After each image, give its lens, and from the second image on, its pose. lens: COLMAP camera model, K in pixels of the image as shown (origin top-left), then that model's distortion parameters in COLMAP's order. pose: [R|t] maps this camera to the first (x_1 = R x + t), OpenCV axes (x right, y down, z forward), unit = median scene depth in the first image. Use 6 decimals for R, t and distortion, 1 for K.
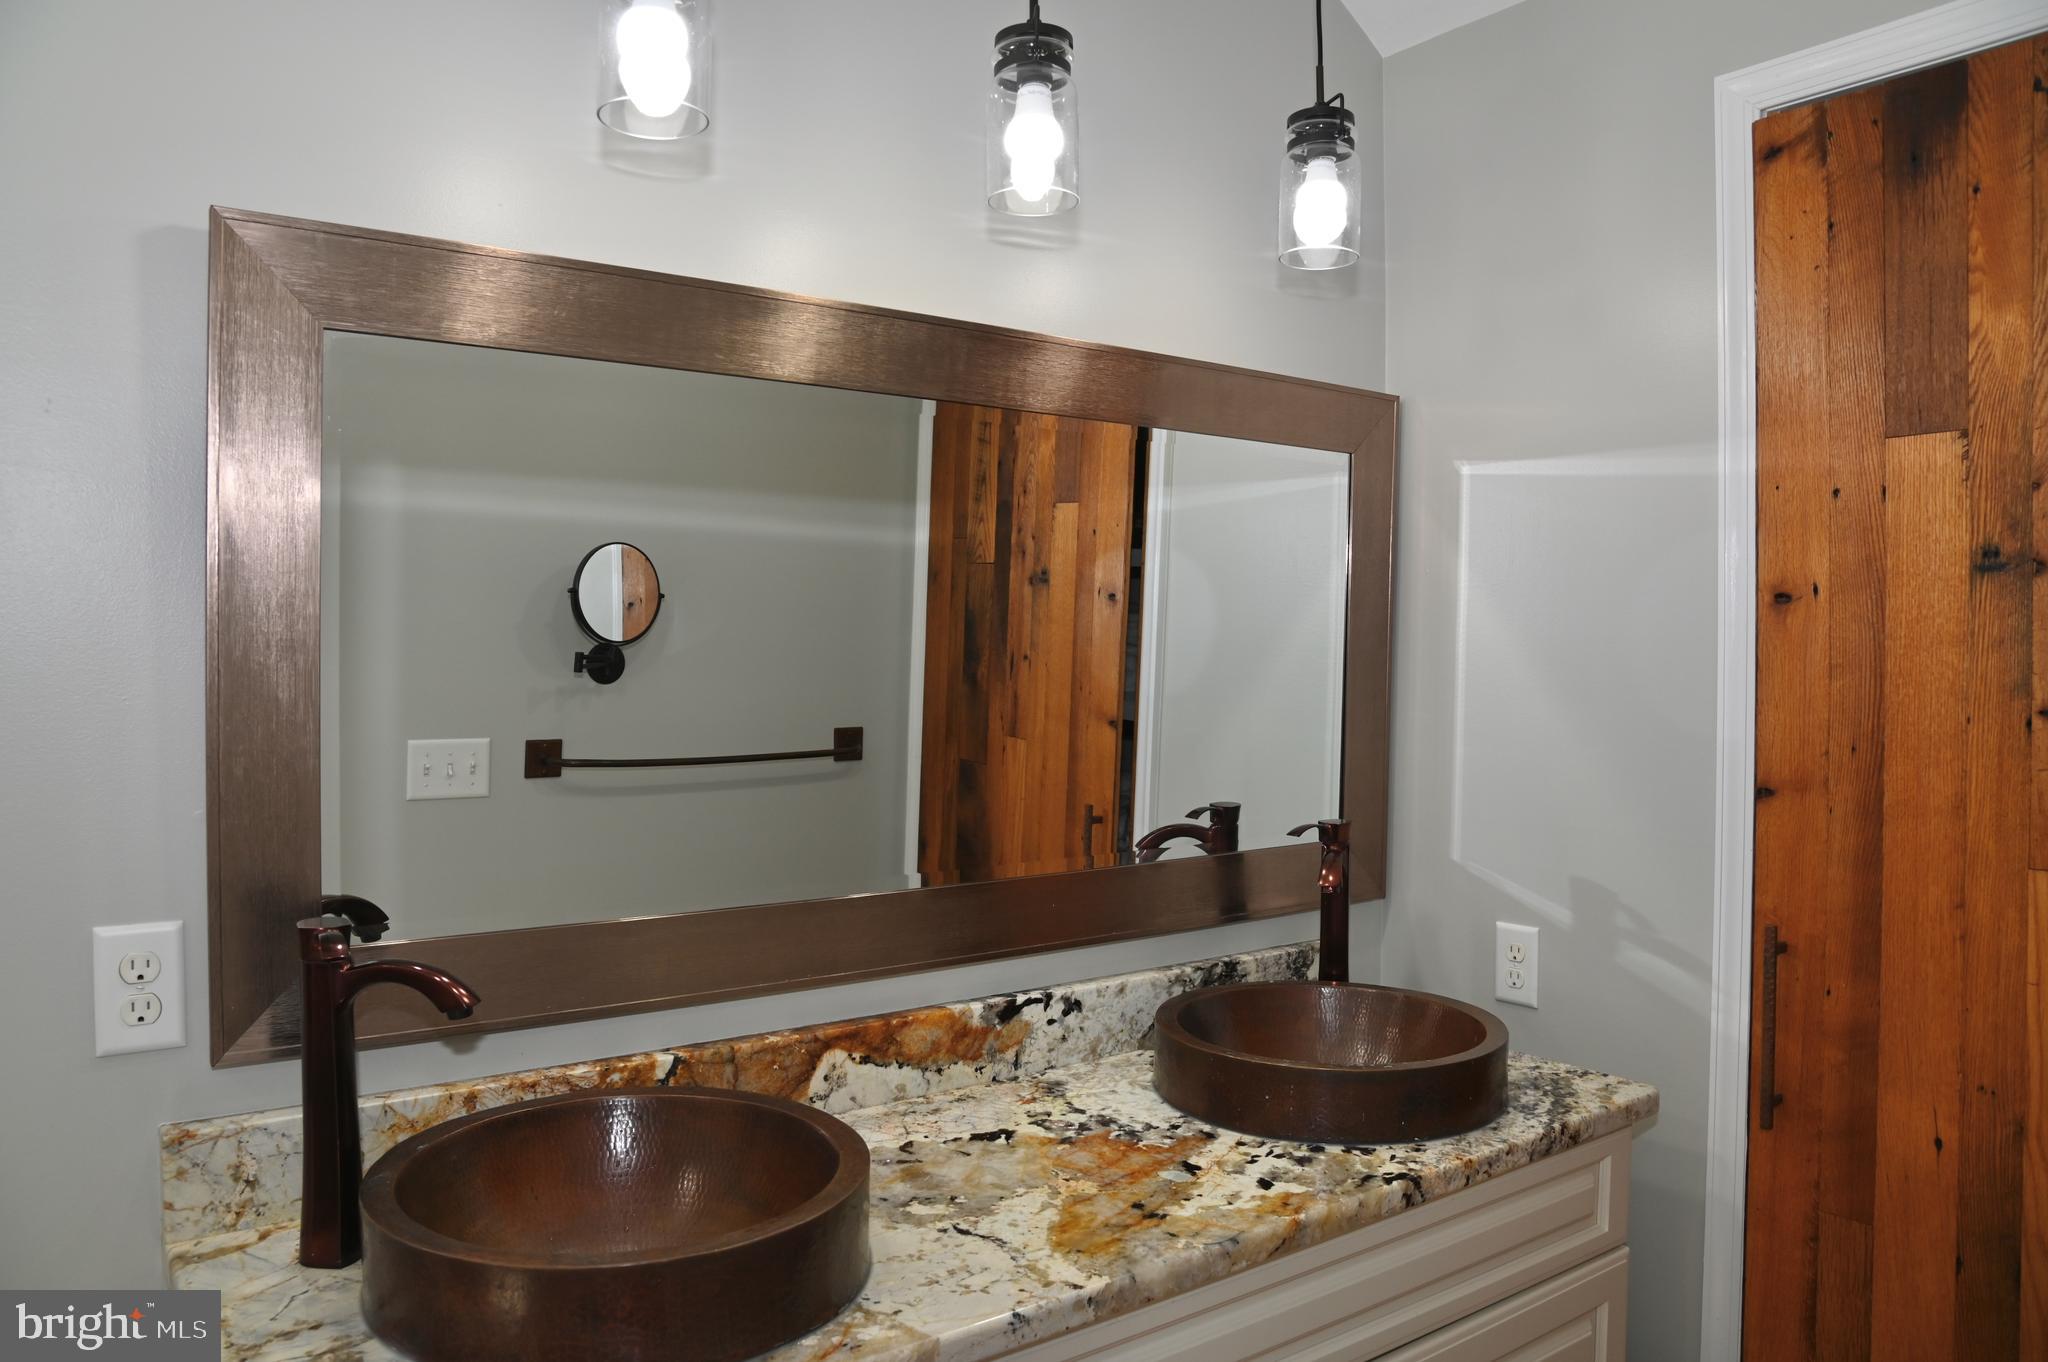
lens RADIAL K [[1417.7, 0, 1048.3], [0, 1417.7, 679.5], [0, 0, 1]] dist [-0.108767, 0.064870]
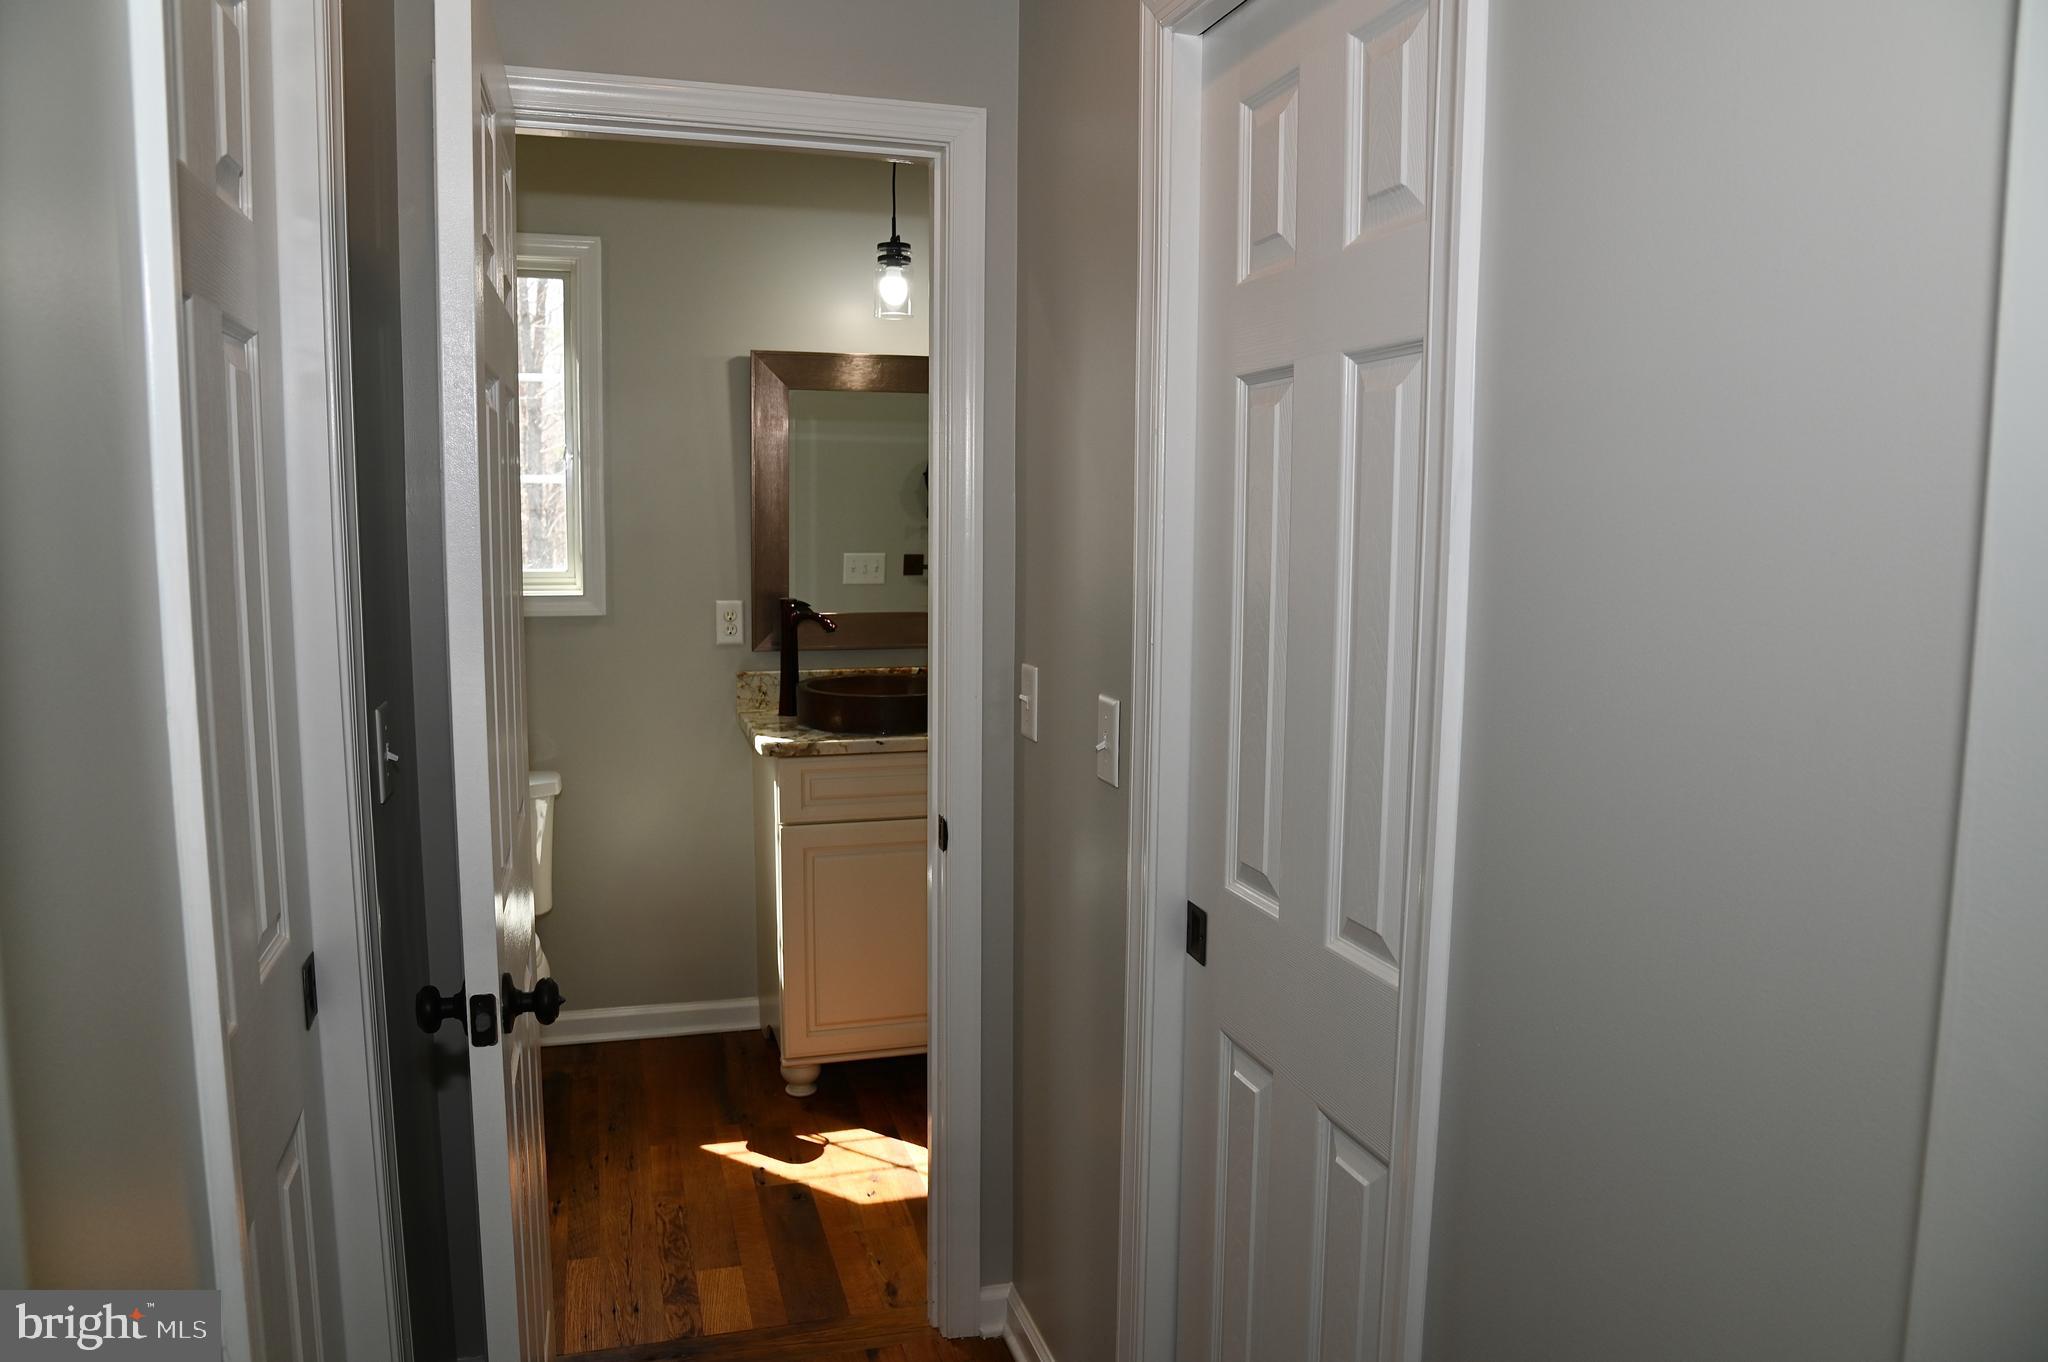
lens RADIAL K [[1417.7, 0, 1048.3], [0, 1417.7, 679.5], [0, 0, 1]] dist [-0.108767, 0.064870]
pose [[0.950406, 0.049571, -0.307035, 0.879885], [-0.014685, 0.993268, 0.114907, -0.009063], [0.310664, -0.104700, 0.944736, -1.591020]]
